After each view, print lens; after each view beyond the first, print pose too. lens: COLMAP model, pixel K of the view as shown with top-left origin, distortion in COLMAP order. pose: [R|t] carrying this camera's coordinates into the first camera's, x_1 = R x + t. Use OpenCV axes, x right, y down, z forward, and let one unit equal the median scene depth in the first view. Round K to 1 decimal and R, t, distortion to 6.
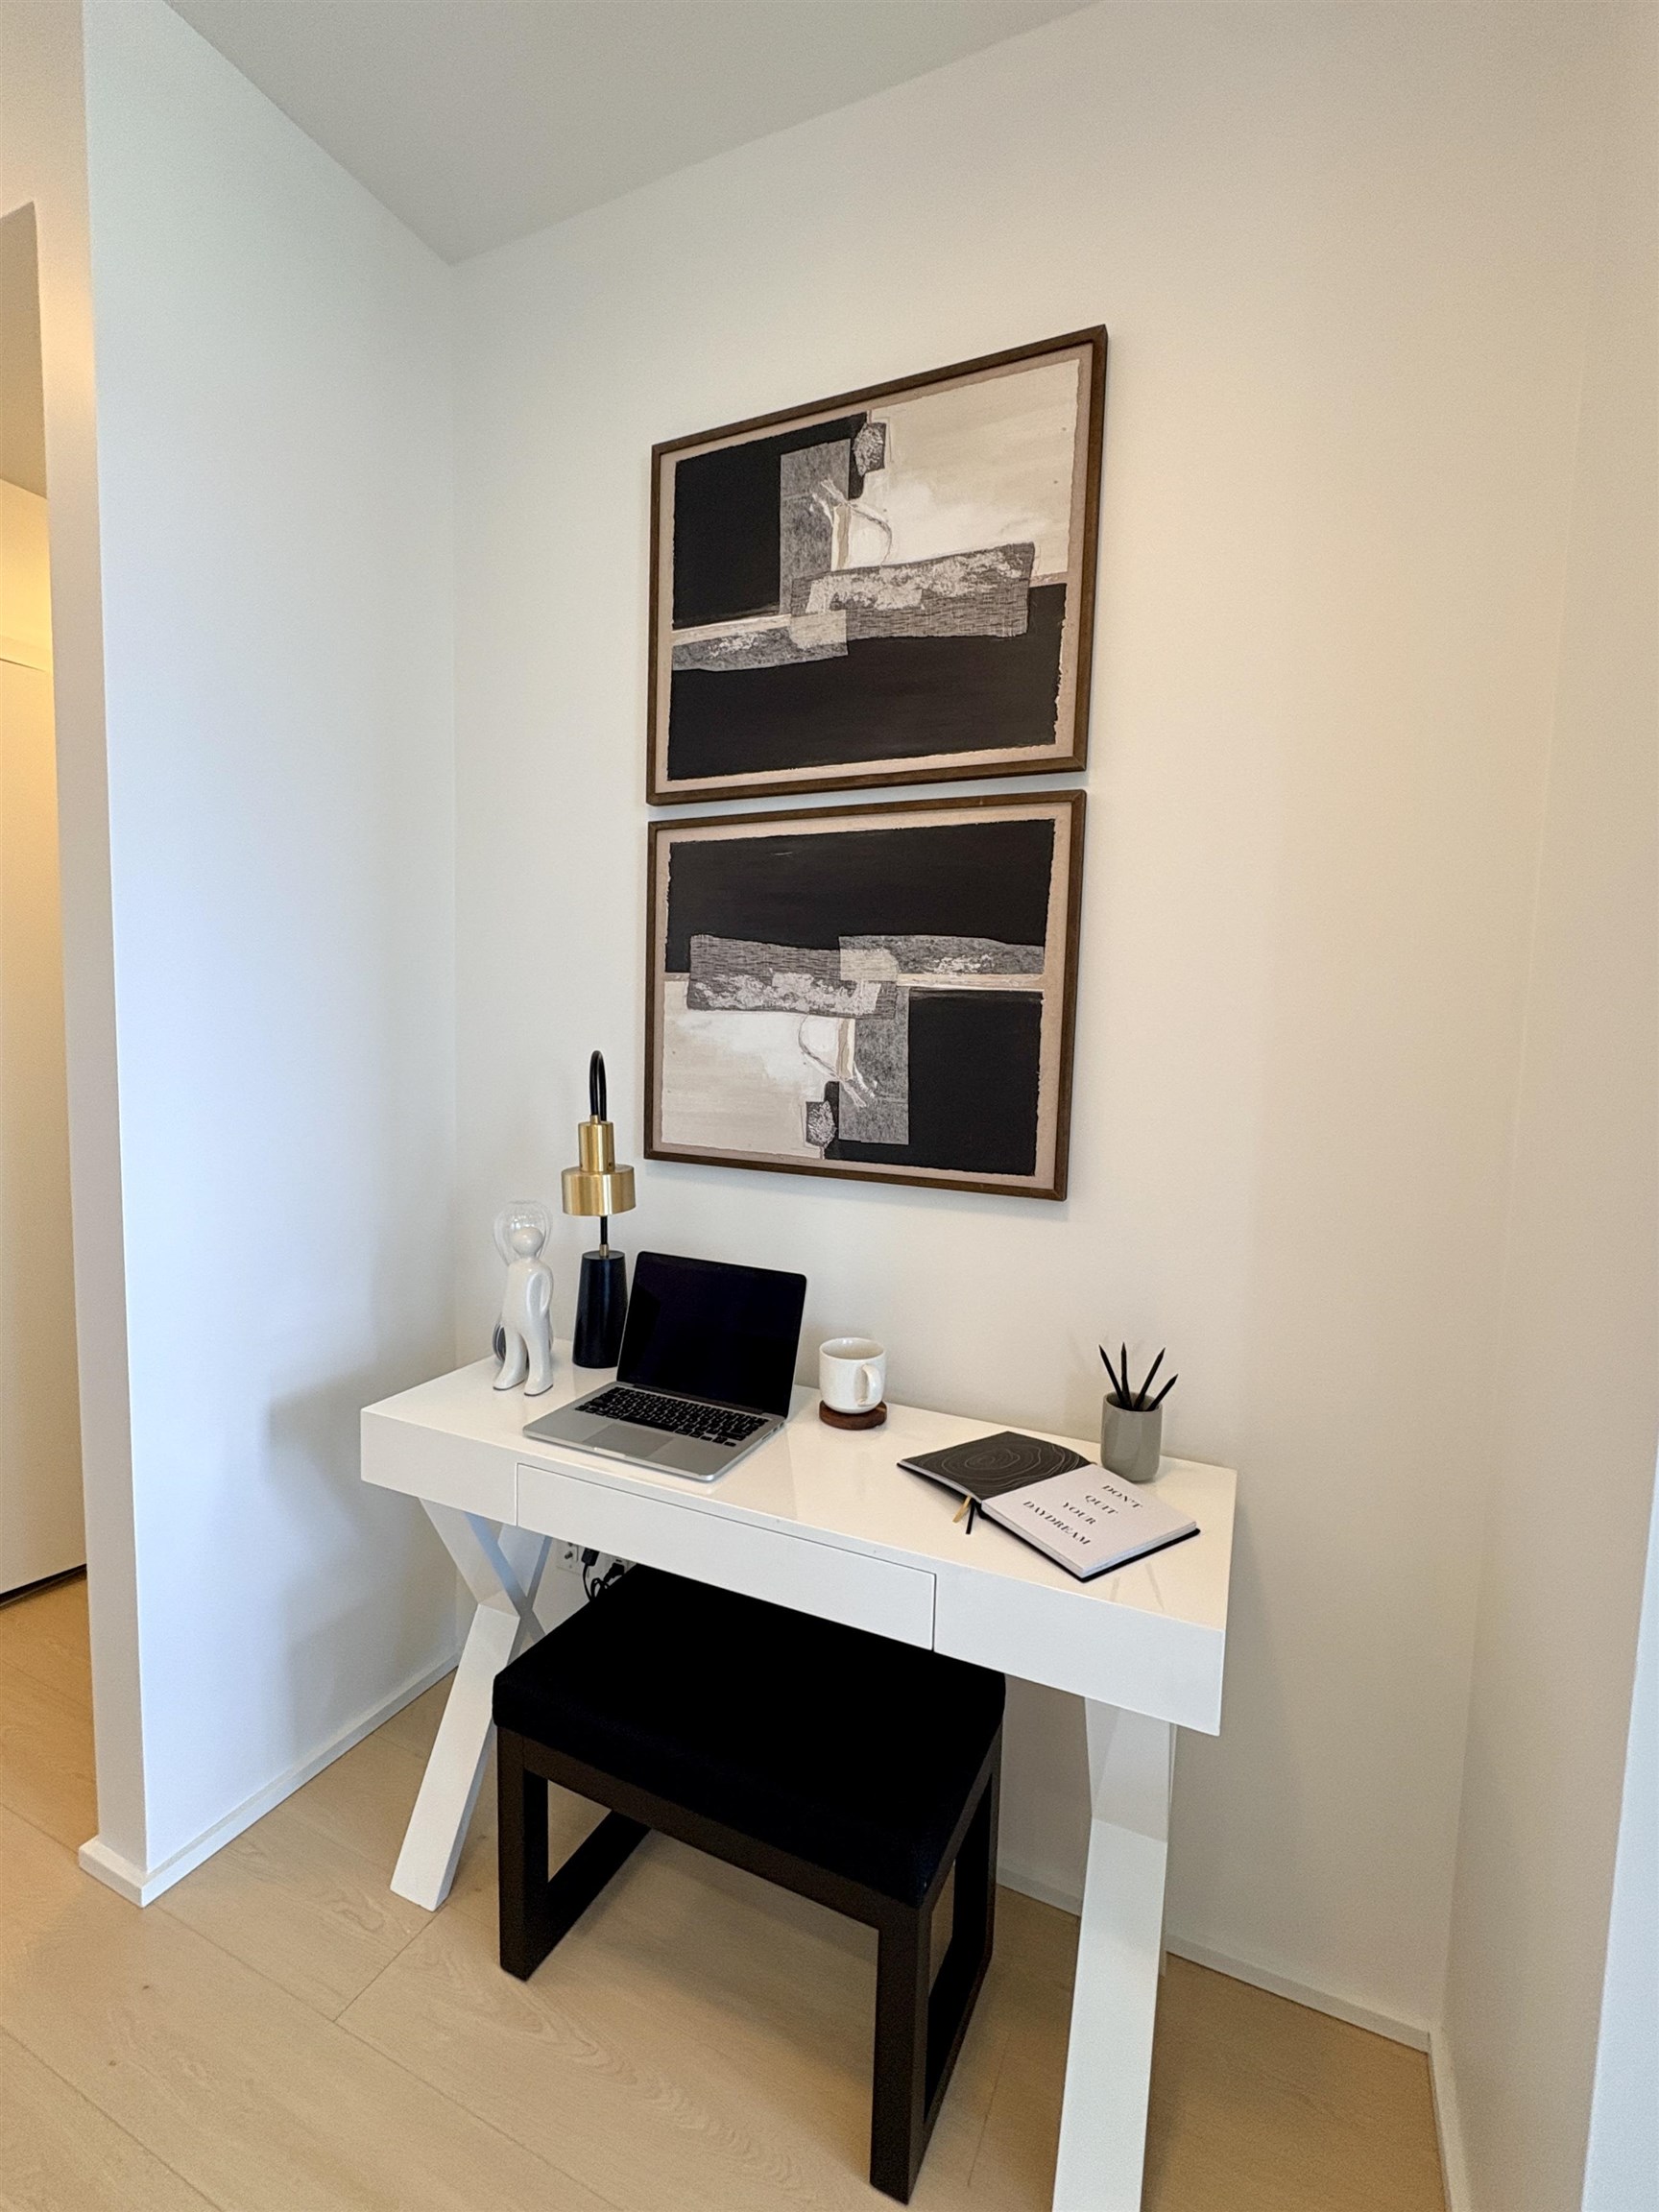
lens RADIAL K [[919.5, 0, 834.7], [0, 919.5, 1103.0], [0, 0, 1]] dist [0.002359, -0.000080]
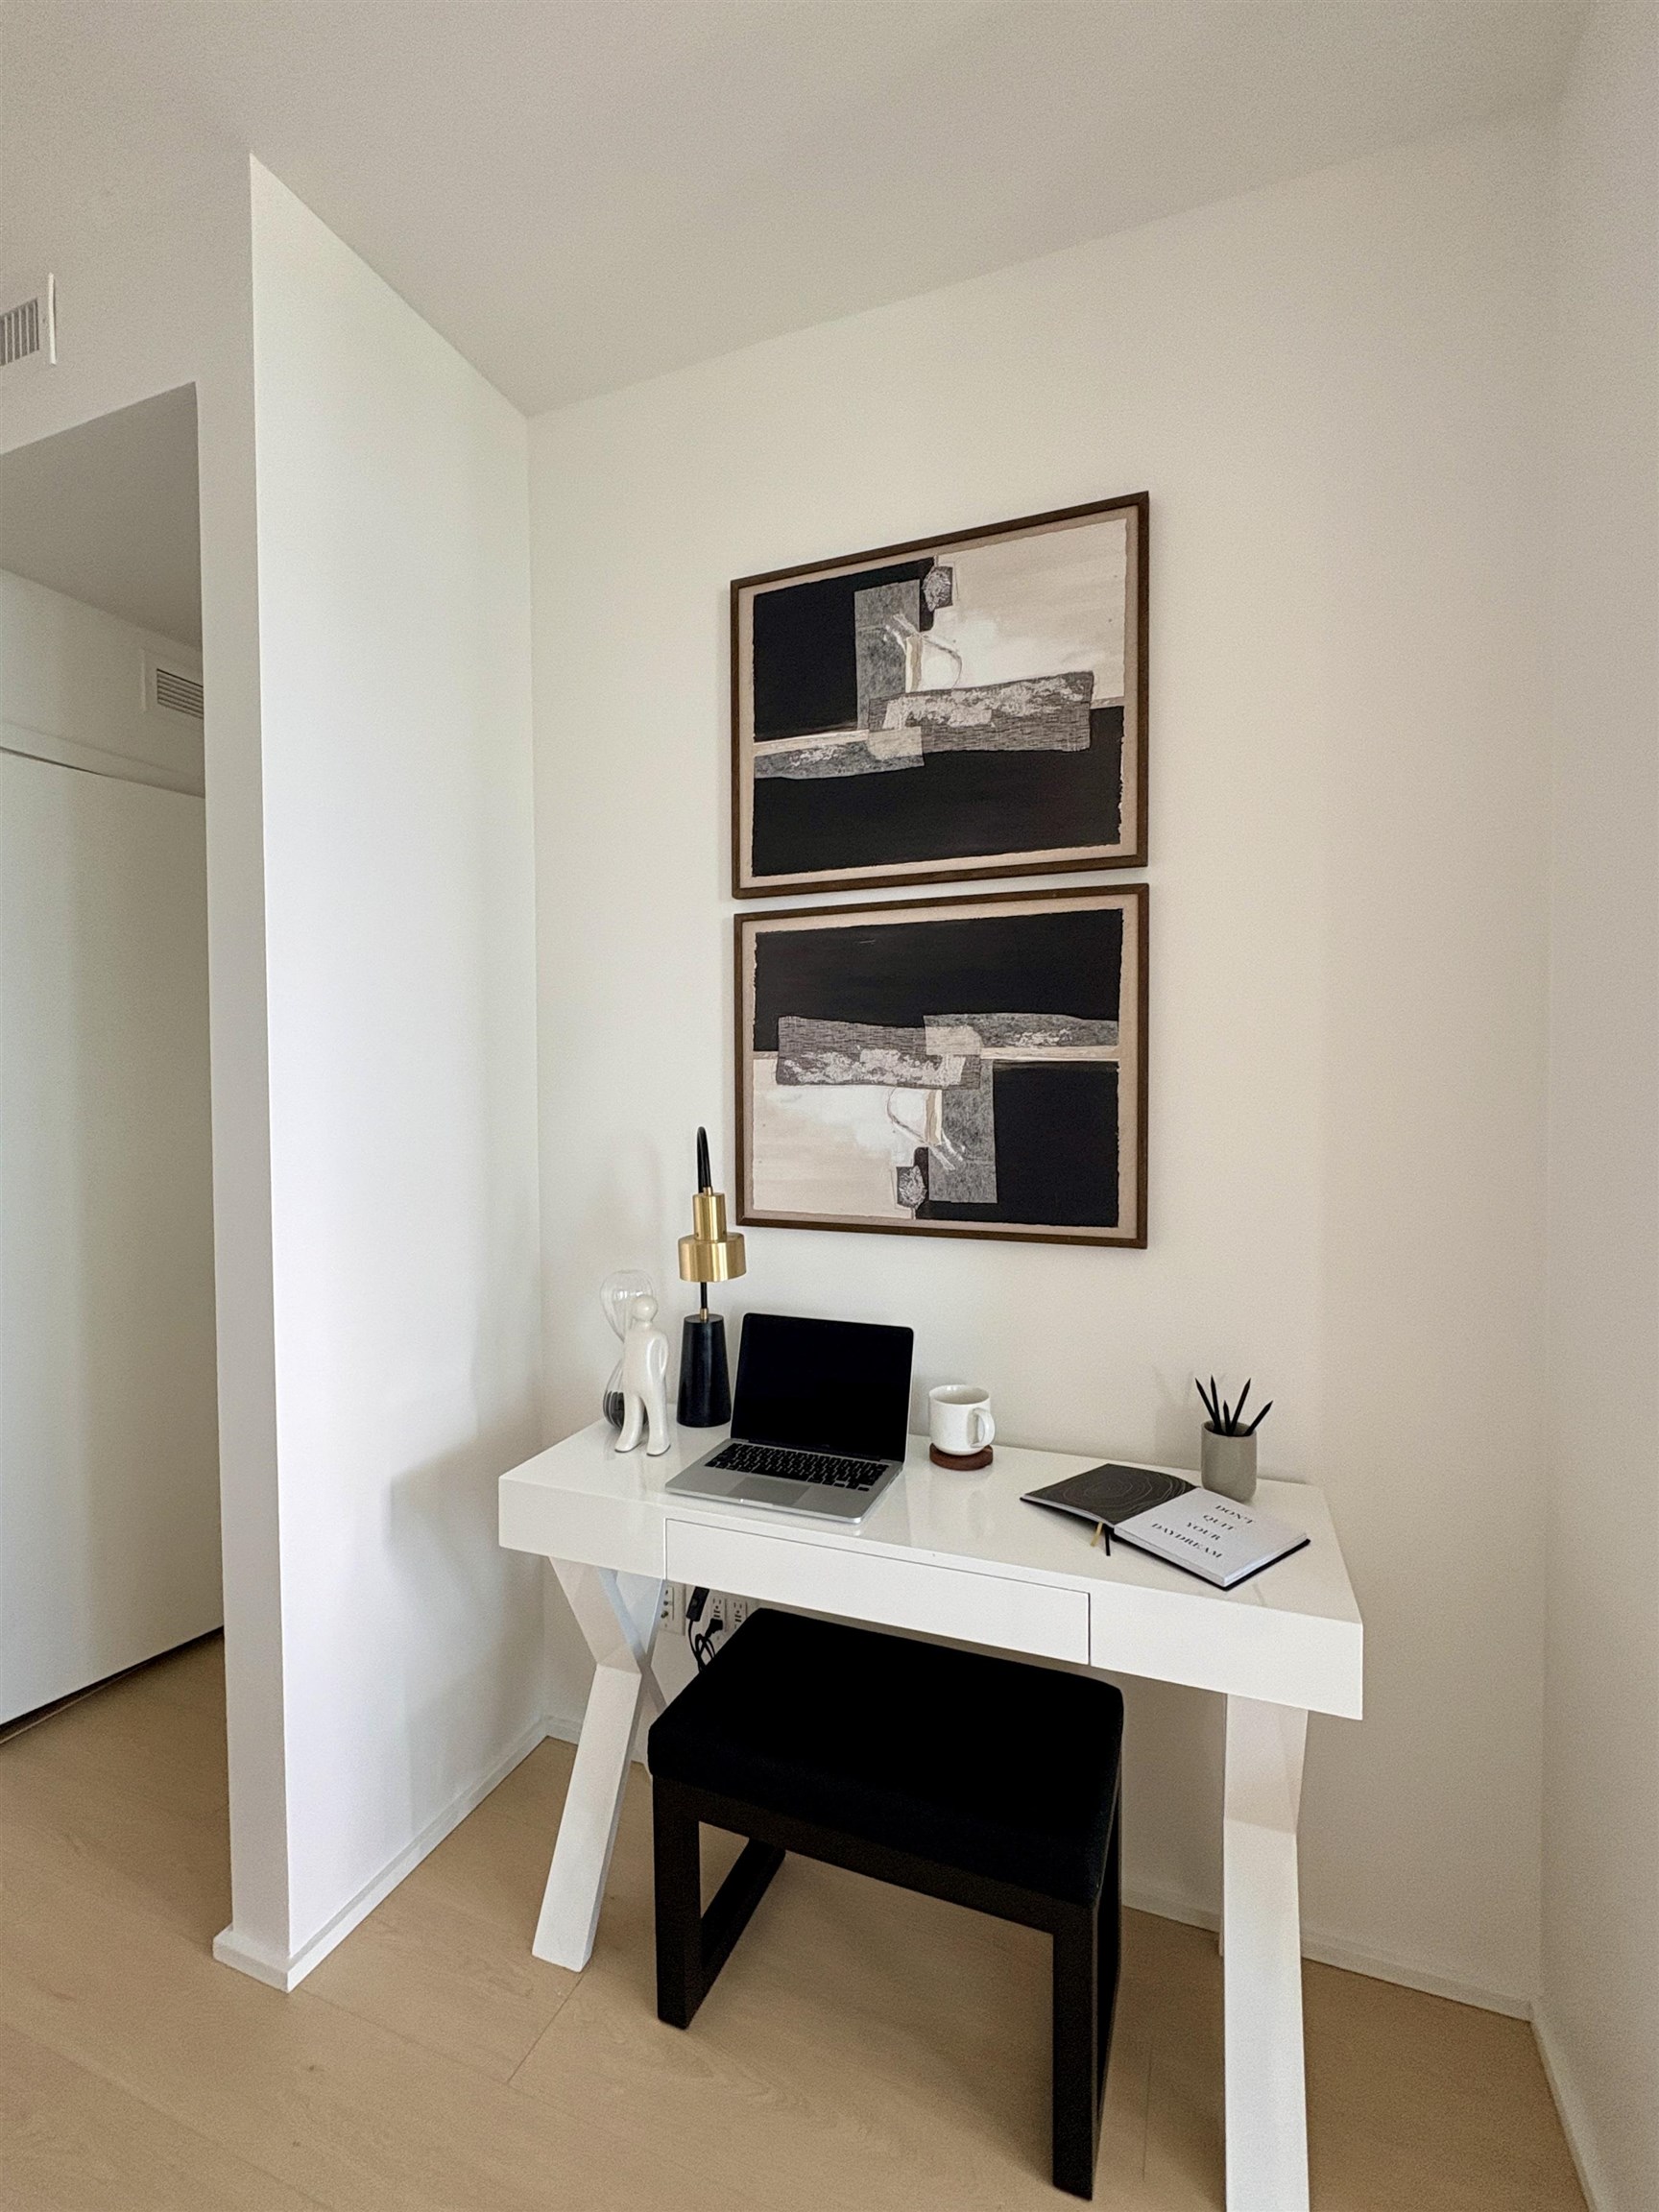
lens RADIAL K [[919.5, 0, 824.4], [0, 919.5, 1109.5], [0, 0, 1]] dist [0.002359, -0.000080]
pose [[0.997810, -0.033839, 0.056835, -0.188072], [0.036778, 0.997996, -0.051483, -0.017365], [-0.054979, 0.053461, 0.997055, -0.087365]]
